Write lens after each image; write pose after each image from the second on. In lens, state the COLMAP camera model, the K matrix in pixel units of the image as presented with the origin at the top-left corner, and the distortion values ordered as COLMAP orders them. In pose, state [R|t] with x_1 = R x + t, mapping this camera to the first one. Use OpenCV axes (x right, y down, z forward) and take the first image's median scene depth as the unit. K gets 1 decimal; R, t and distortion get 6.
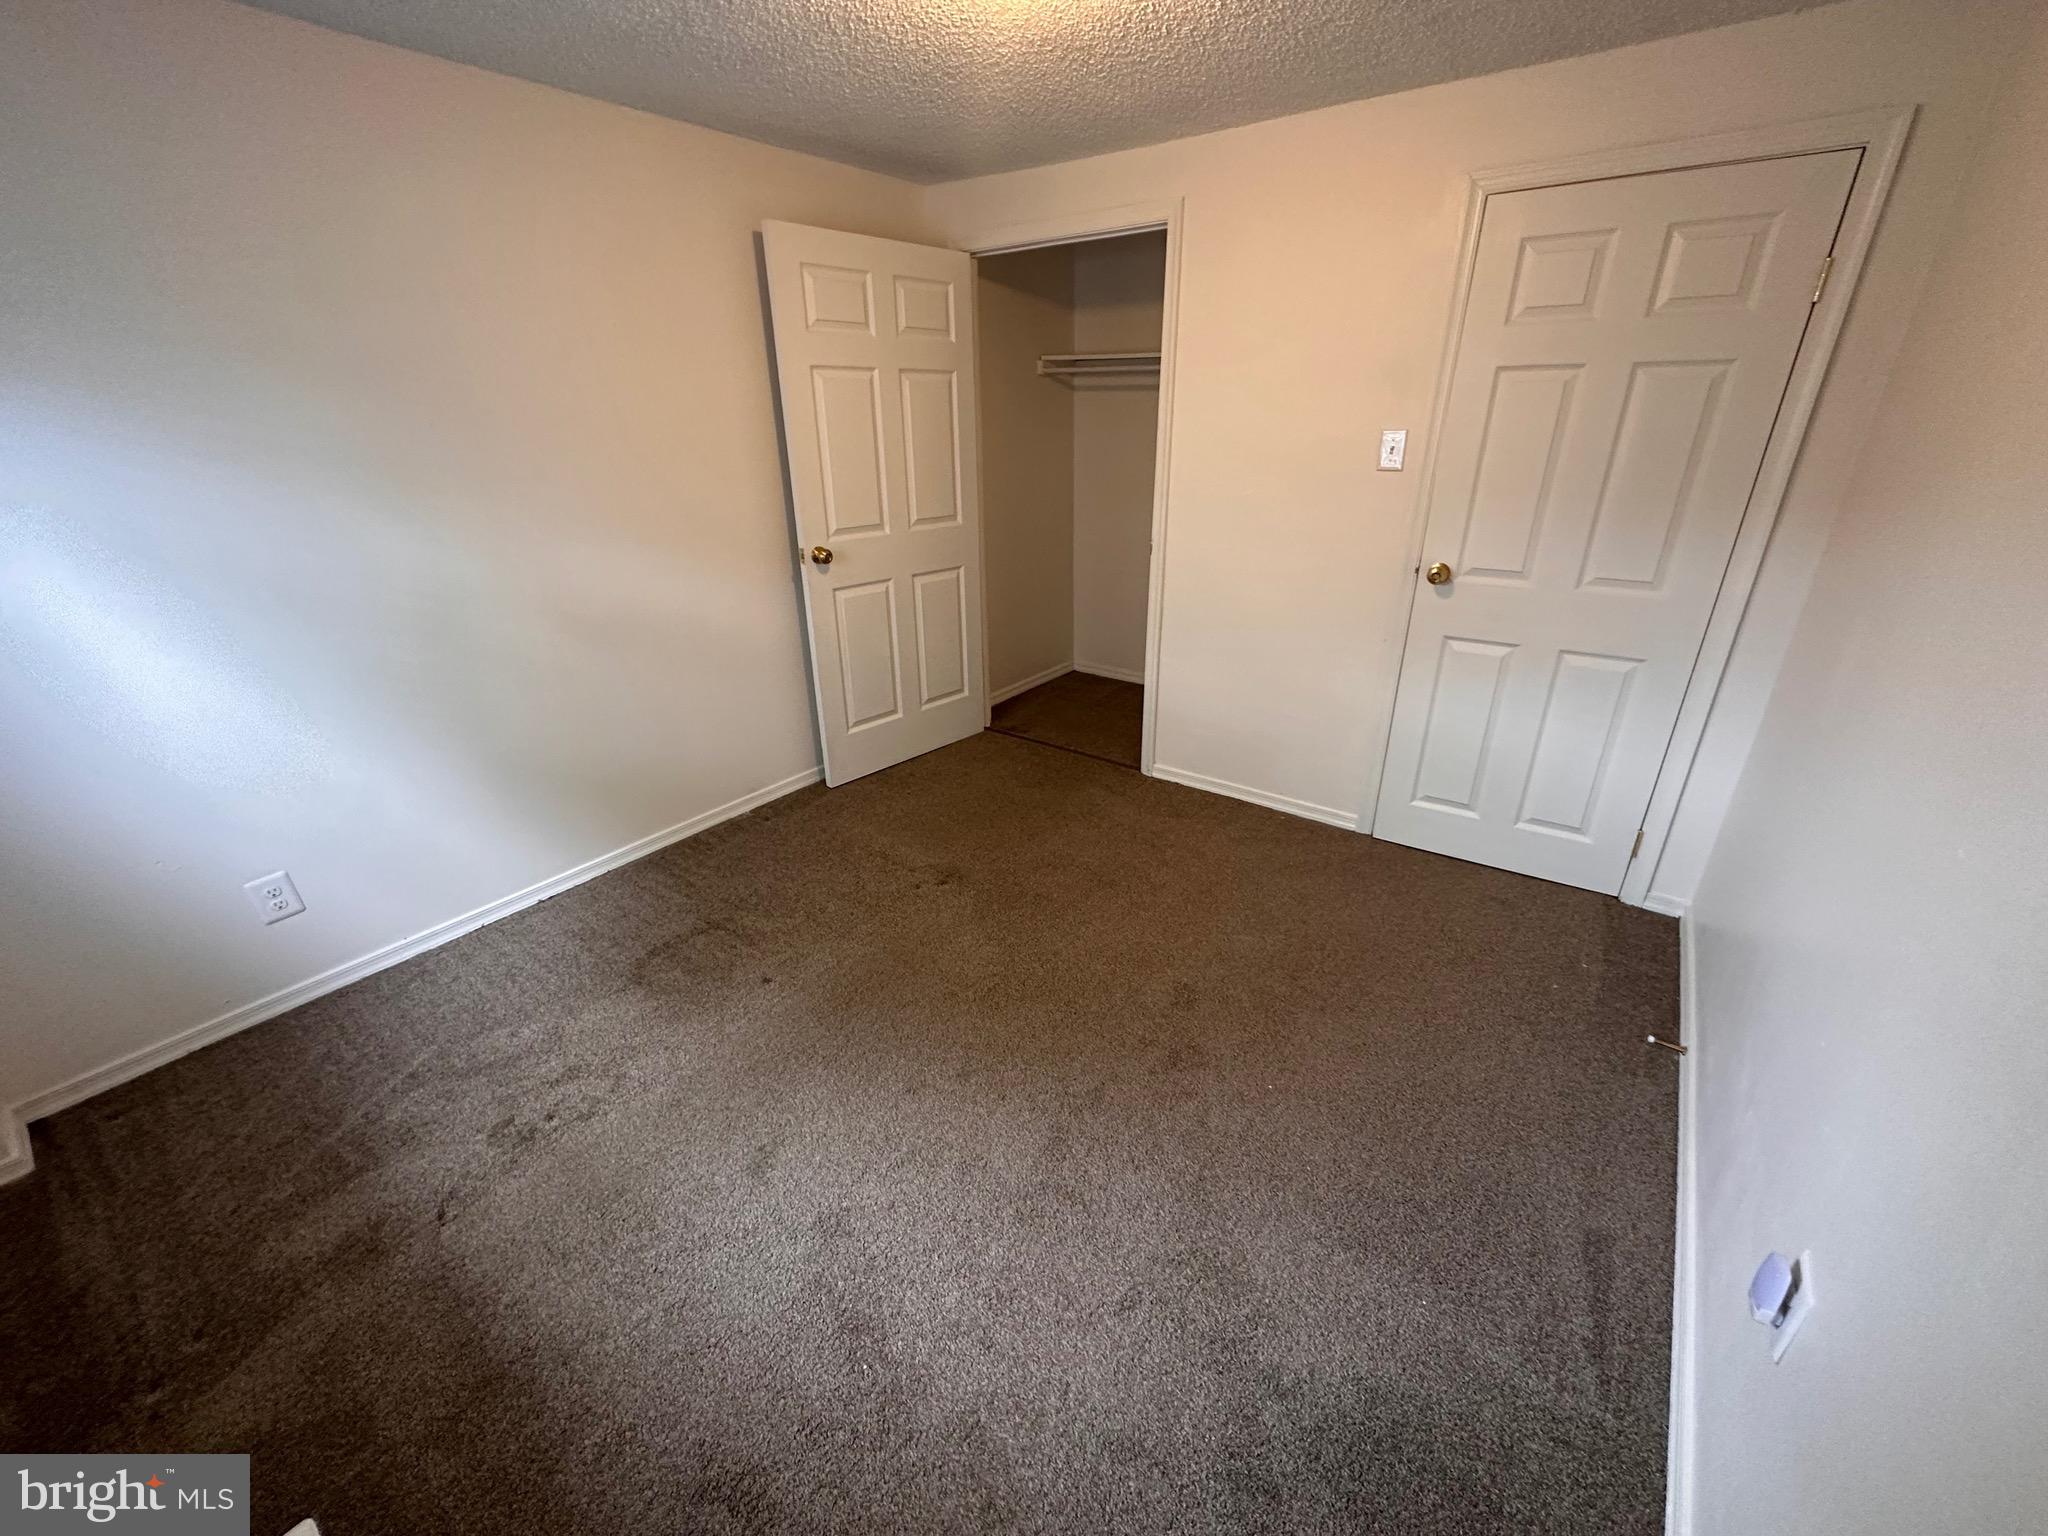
lens RADIAL K [[816.2, 0, 1023.4], [0, 816.2, 766.8], [0, 0, 1]] dist [-0.000784, 0.000163]
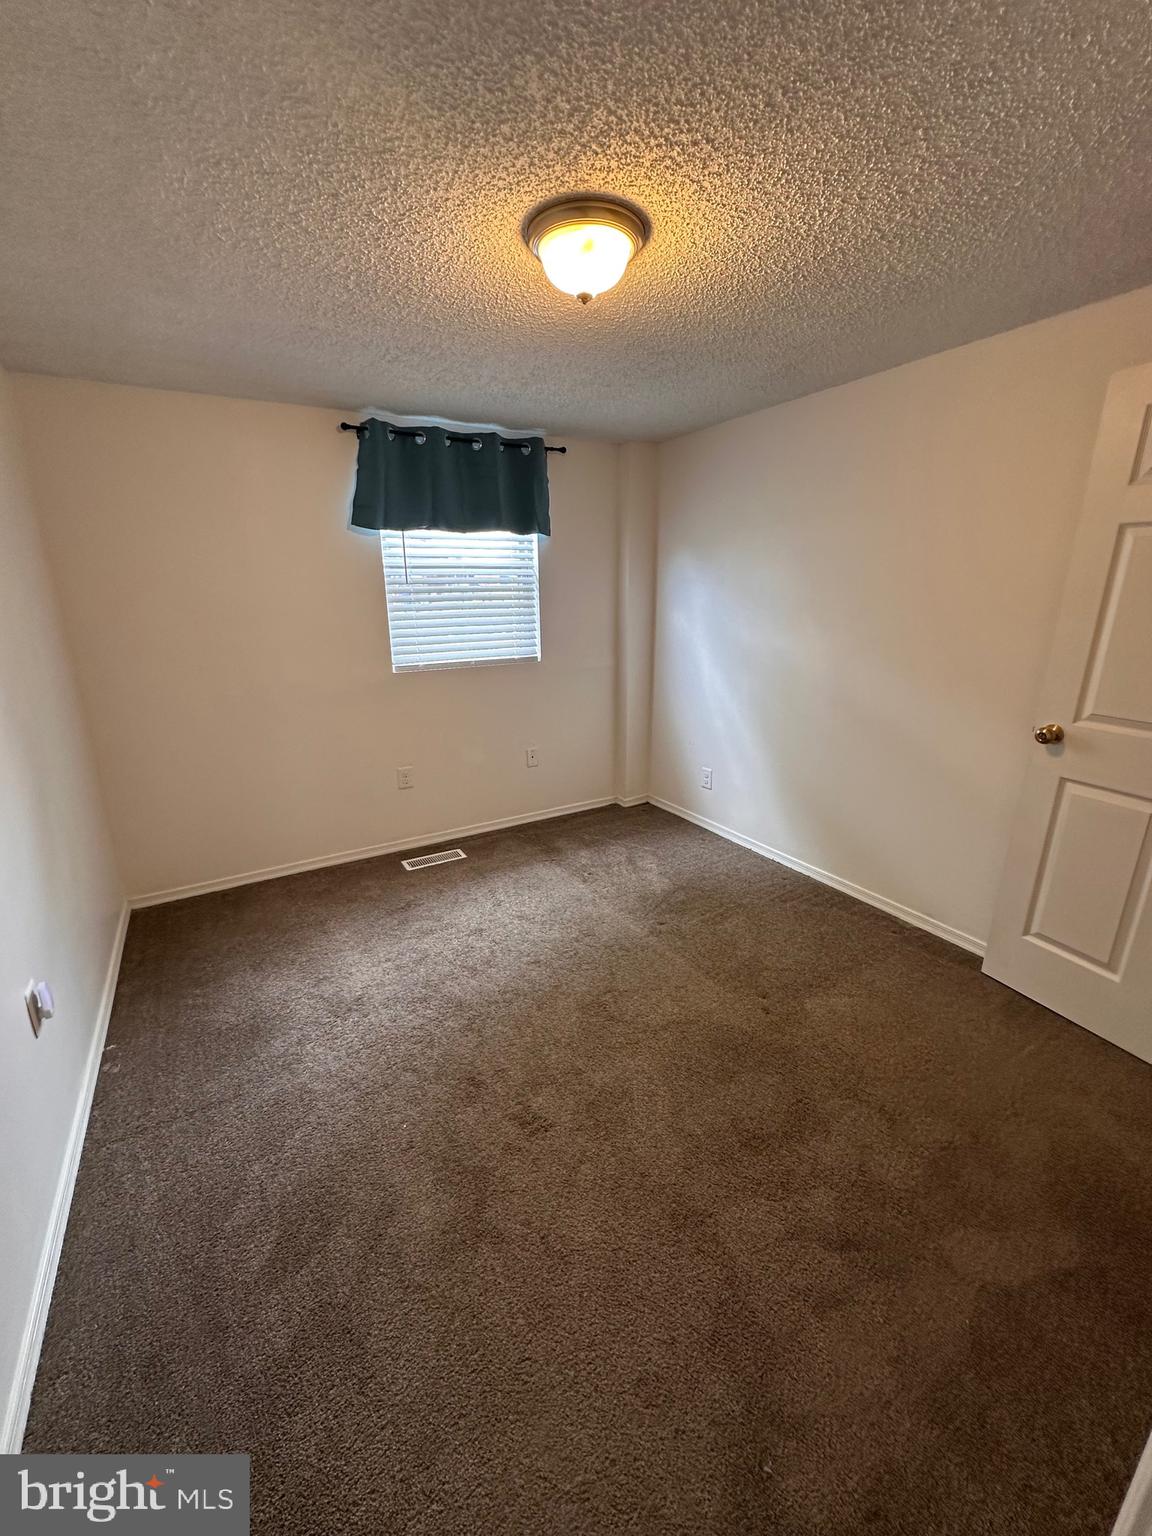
lens RADIAL K [[612.2, 0, 559.6], [0, 612.2, 741.2], [0, 0, 1]] dist [-0.000784, 0.000163]
pose [[-0.380827, 0.237194, -0.893706, 0.642979], [-0.368513, 0.847525, 0.381968, -0.363918], [0.848038, 0.474806, -0.235351, 0.833250]]
